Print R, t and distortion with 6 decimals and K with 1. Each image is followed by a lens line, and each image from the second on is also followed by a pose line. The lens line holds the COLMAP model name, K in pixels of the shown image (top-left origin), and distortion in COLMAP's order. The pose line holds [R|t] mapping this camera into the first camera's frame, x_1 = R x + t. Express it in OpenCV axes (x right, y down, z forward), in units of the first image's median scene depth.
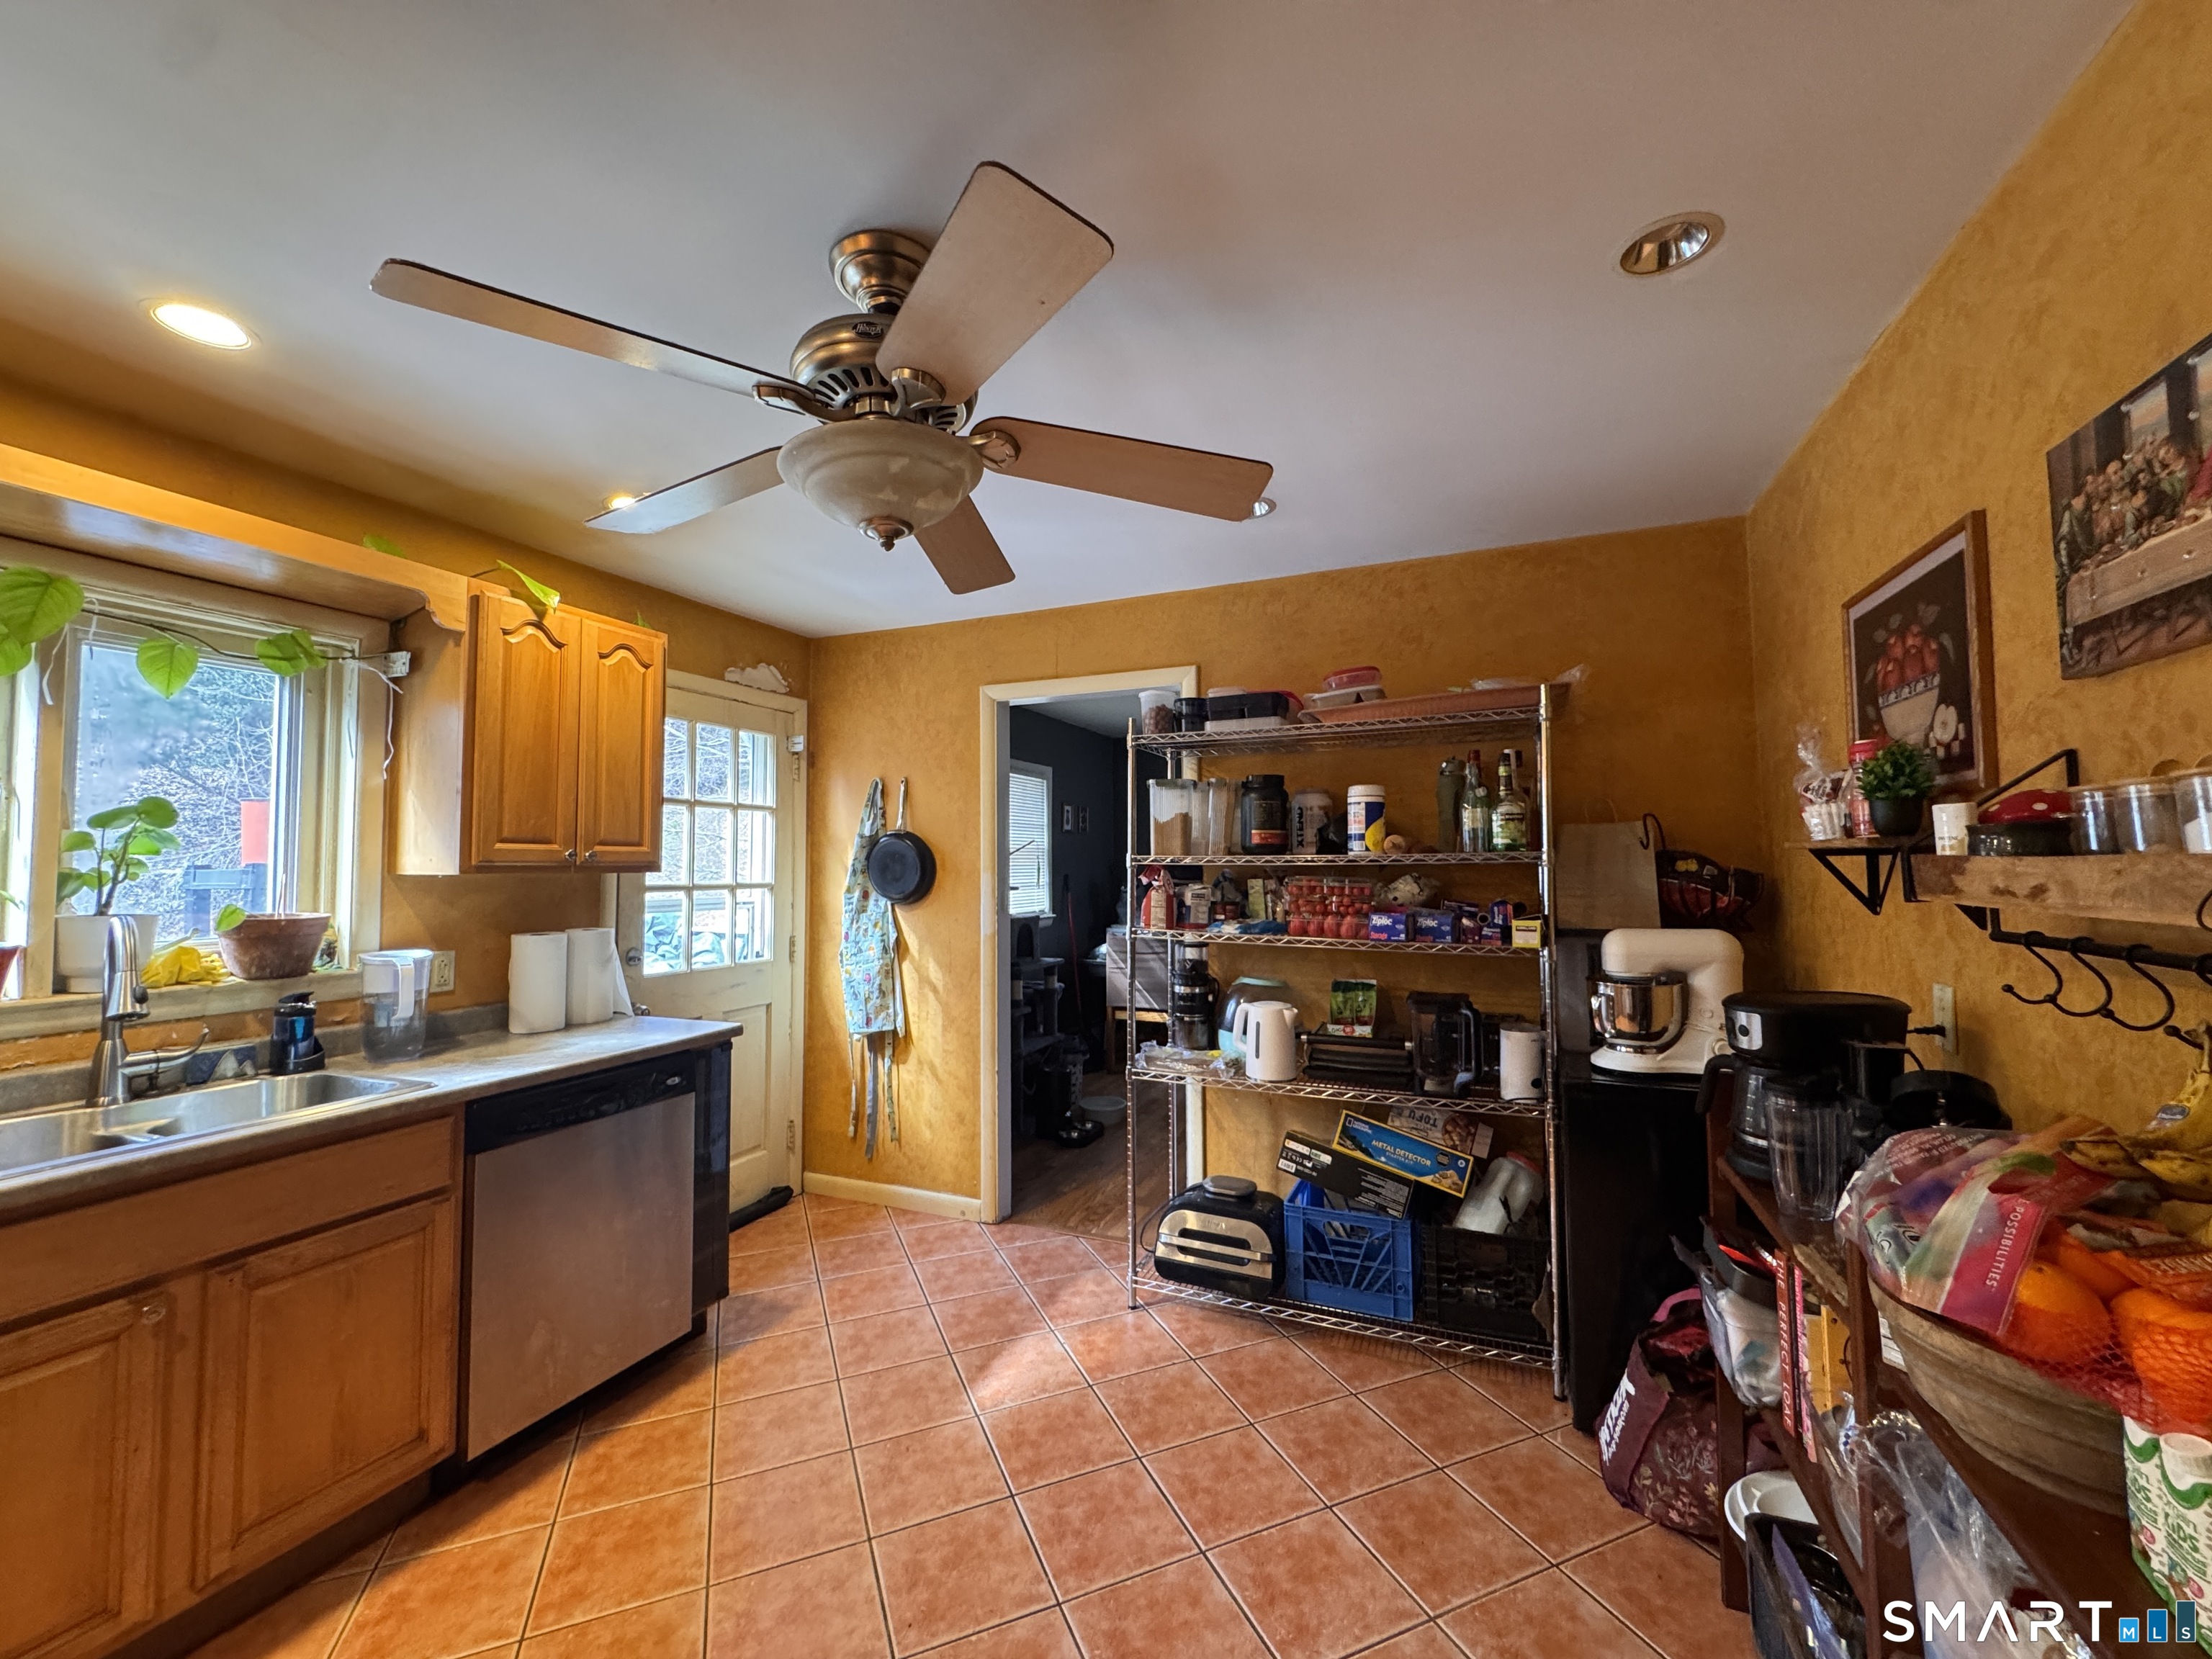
lens RADIAL K [[881.5, 0, 1096.2], [0, 881.5, 829.1], [0, 0, 1]] dist [-0.004136, 0.001005]
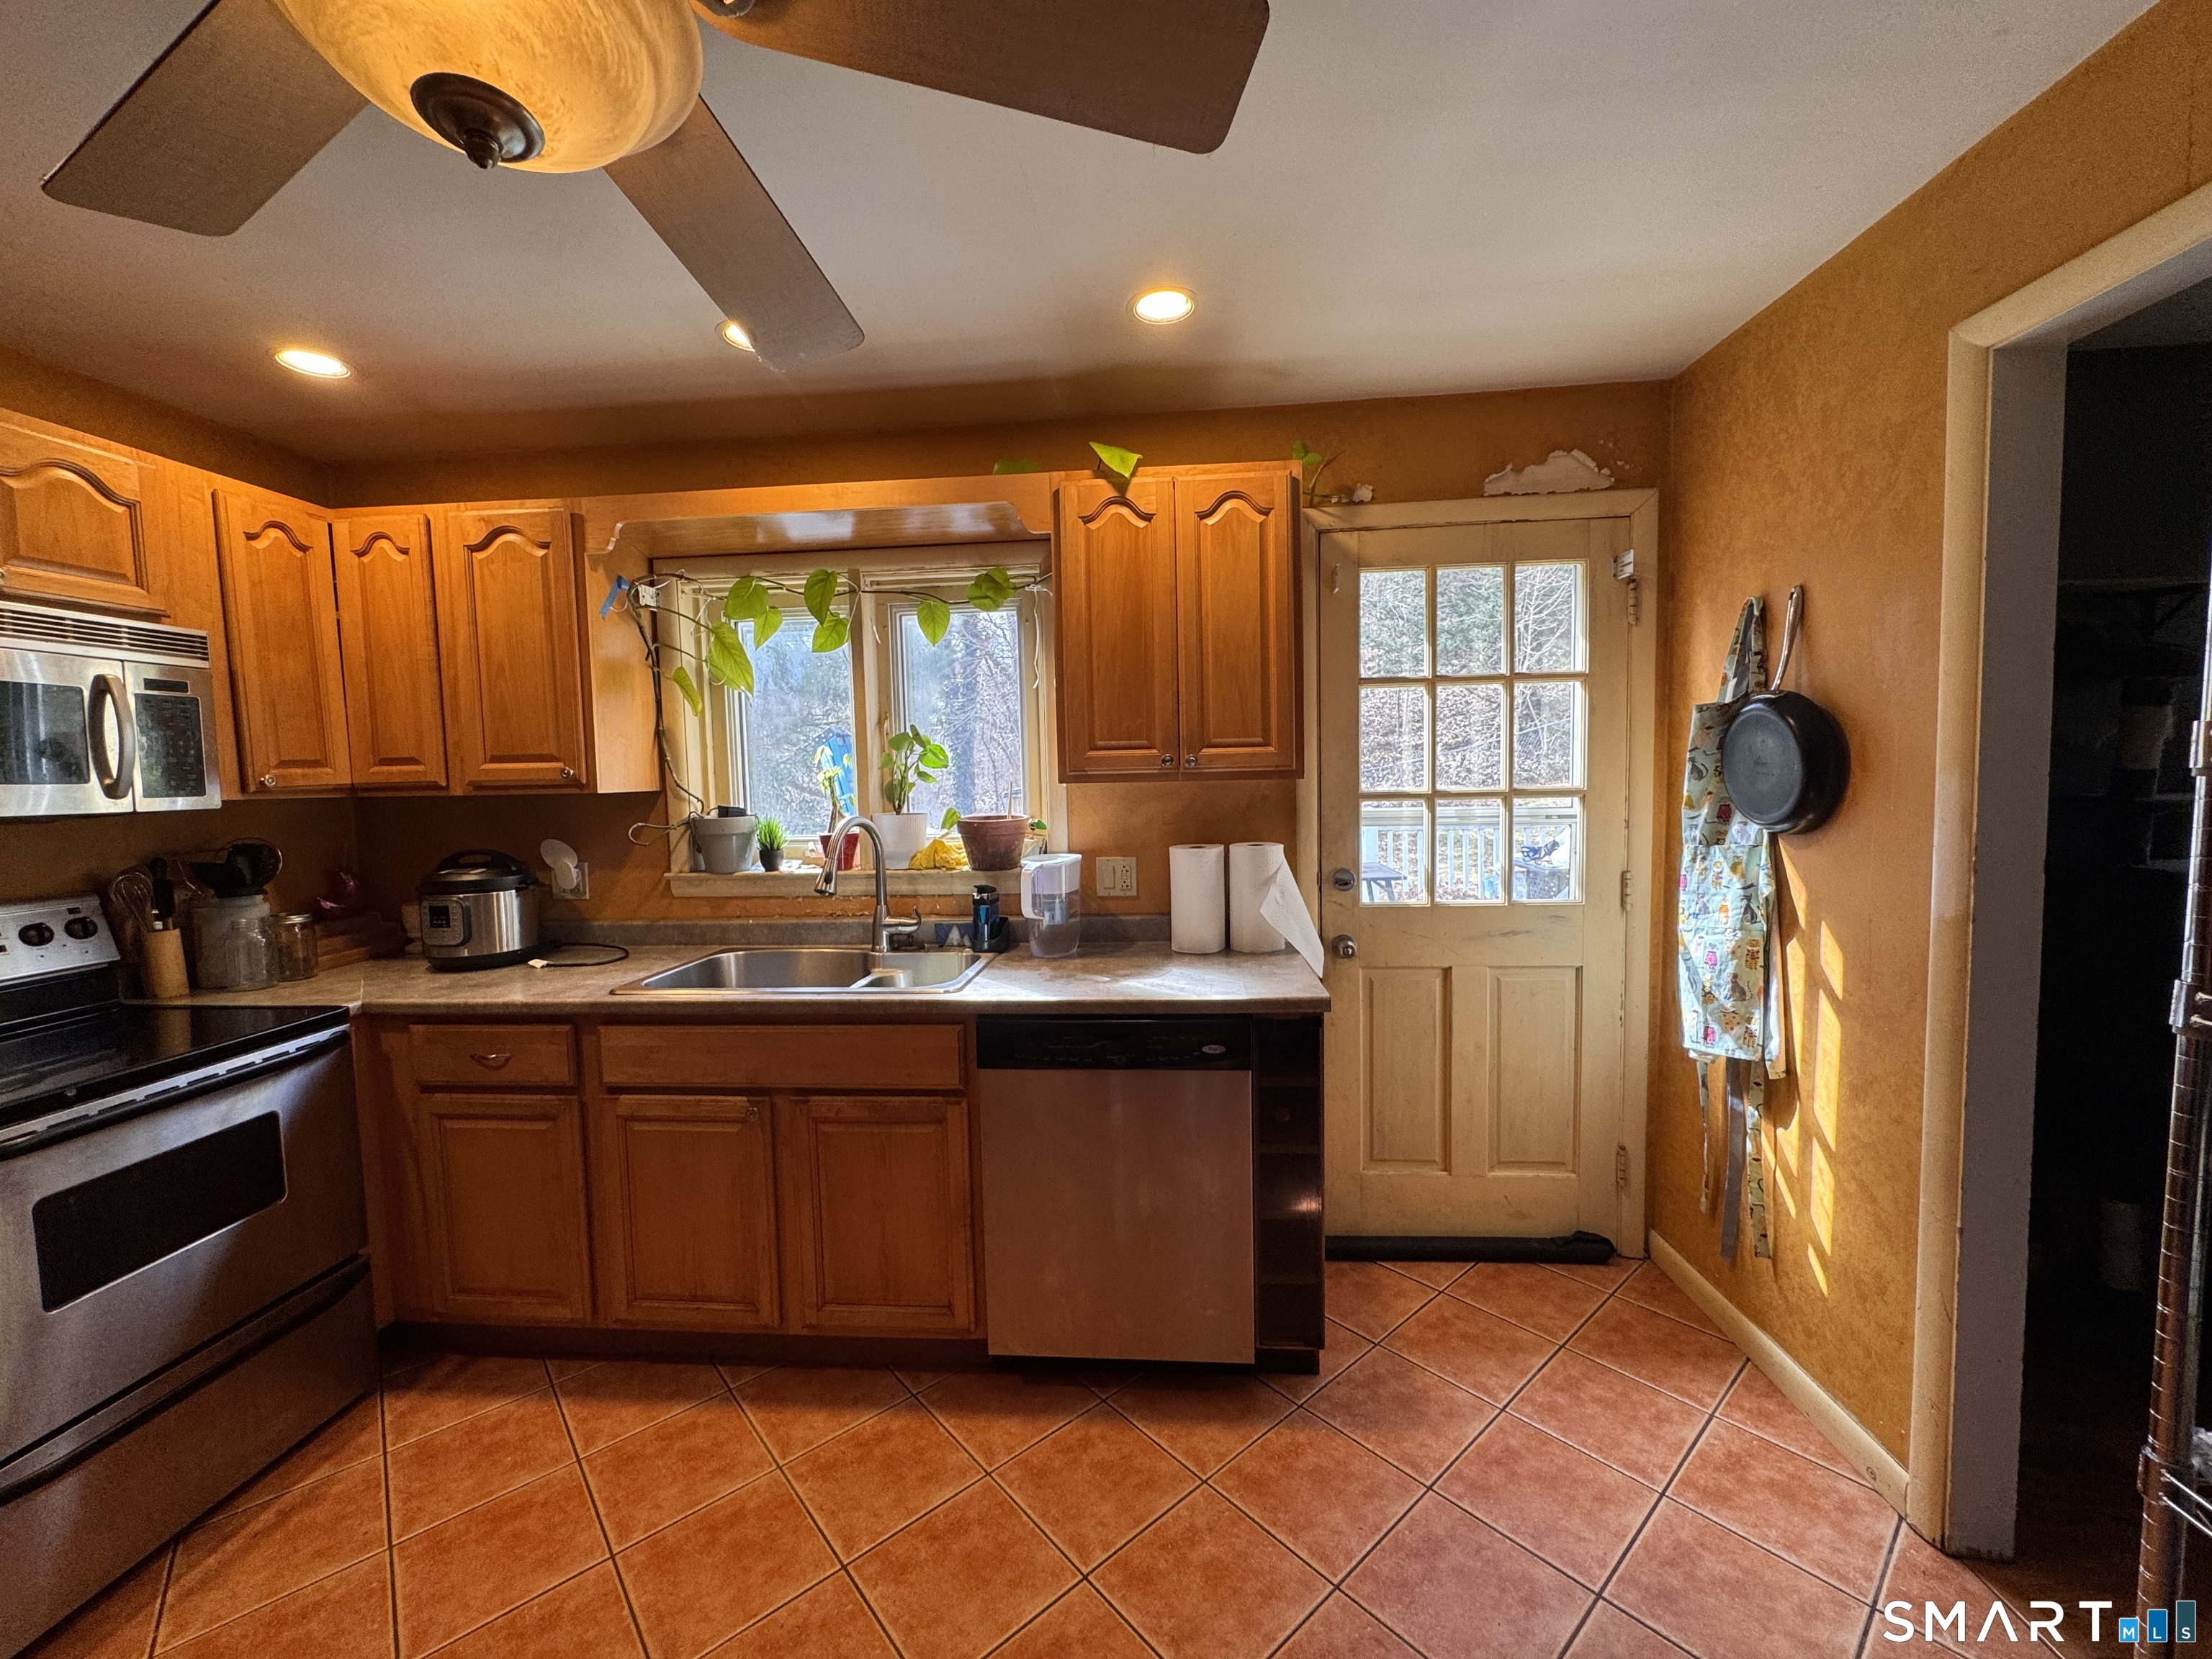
lens RADIAL K [[881.5, 0, 1106.5], [0, 881.5, 825.9], [0, 0, 1]] dist [-0.004136, 0.001005]
pose [[0.318694, 0.058303, -0.946063, 0.201613], [0.063277, 0.994571, 0.082608, 0.016964], [0.945743, -0.086190, 0.313275, 0.632138]]
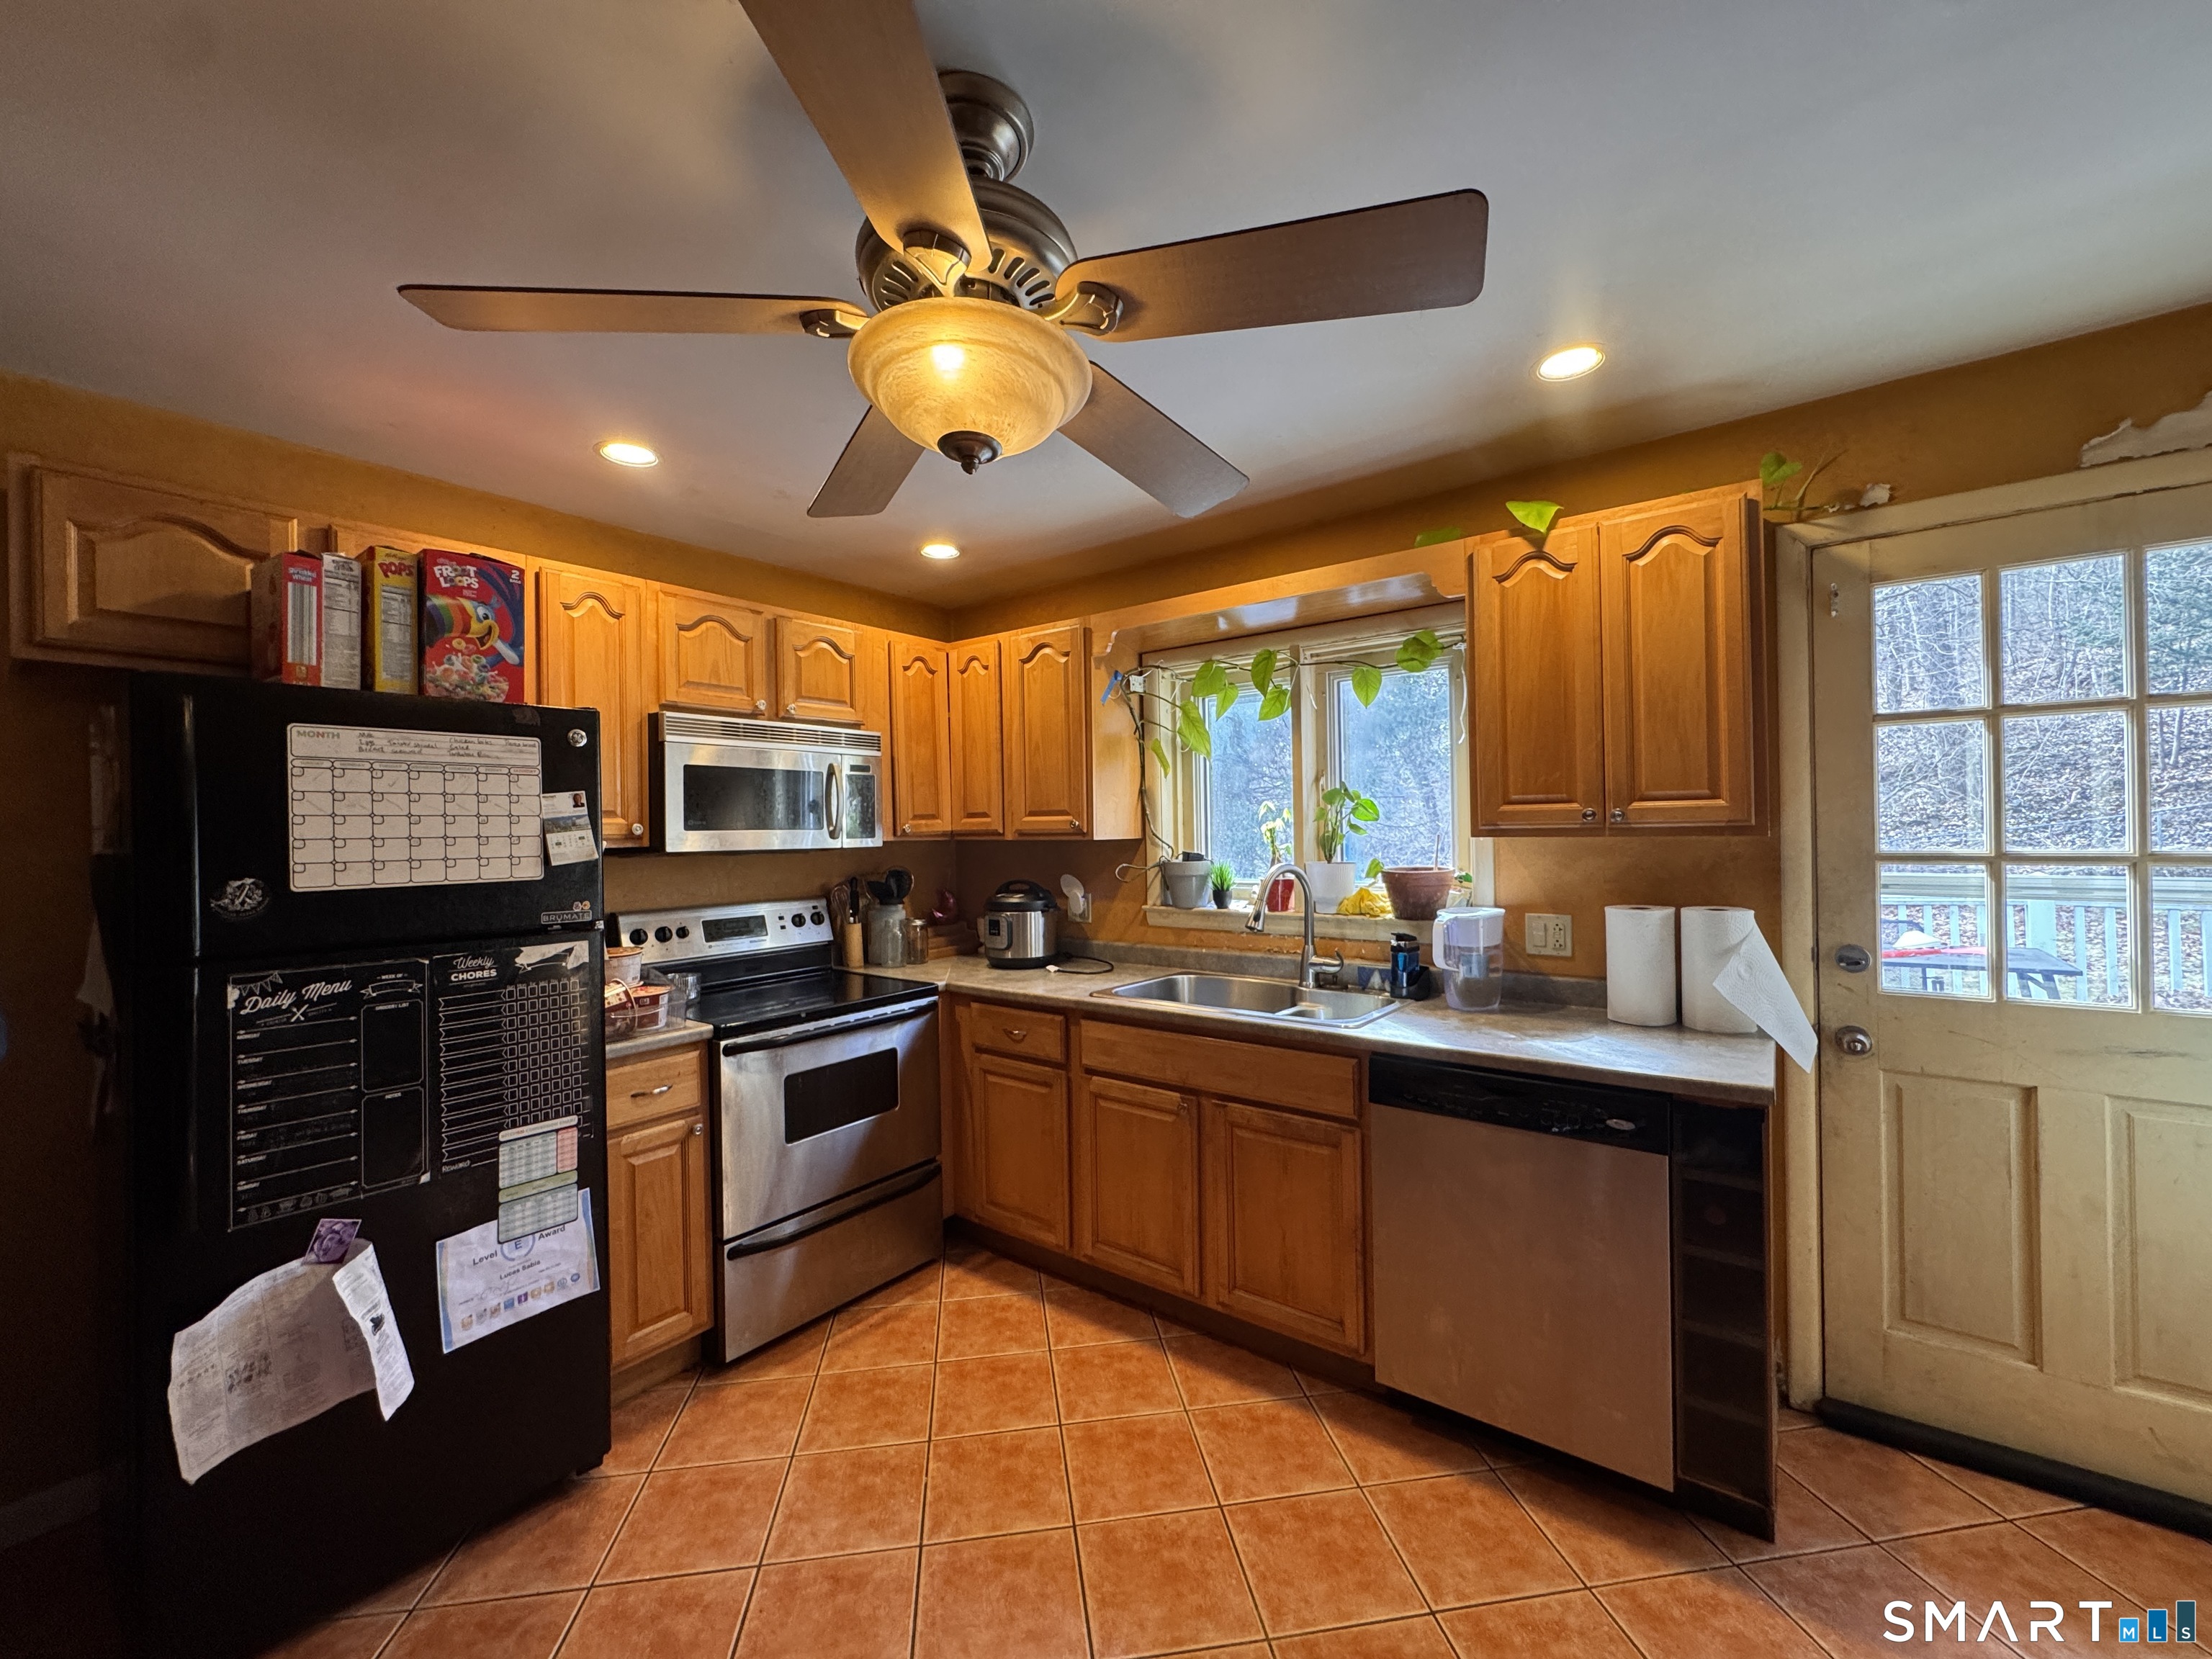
lens RADIAL K [[881.5, 0, 1106.1], [0, 881.5, 827.3], [0, 0, 1]] dist [-0.004136, 0.001005]
pose [[-0.242491, 0.007329, -0.970126, 0.304717], [0.061059, 0.998104, -0.007722, 0.018554], [0.968230, -0.061107, -0.242479, 0.722287]]
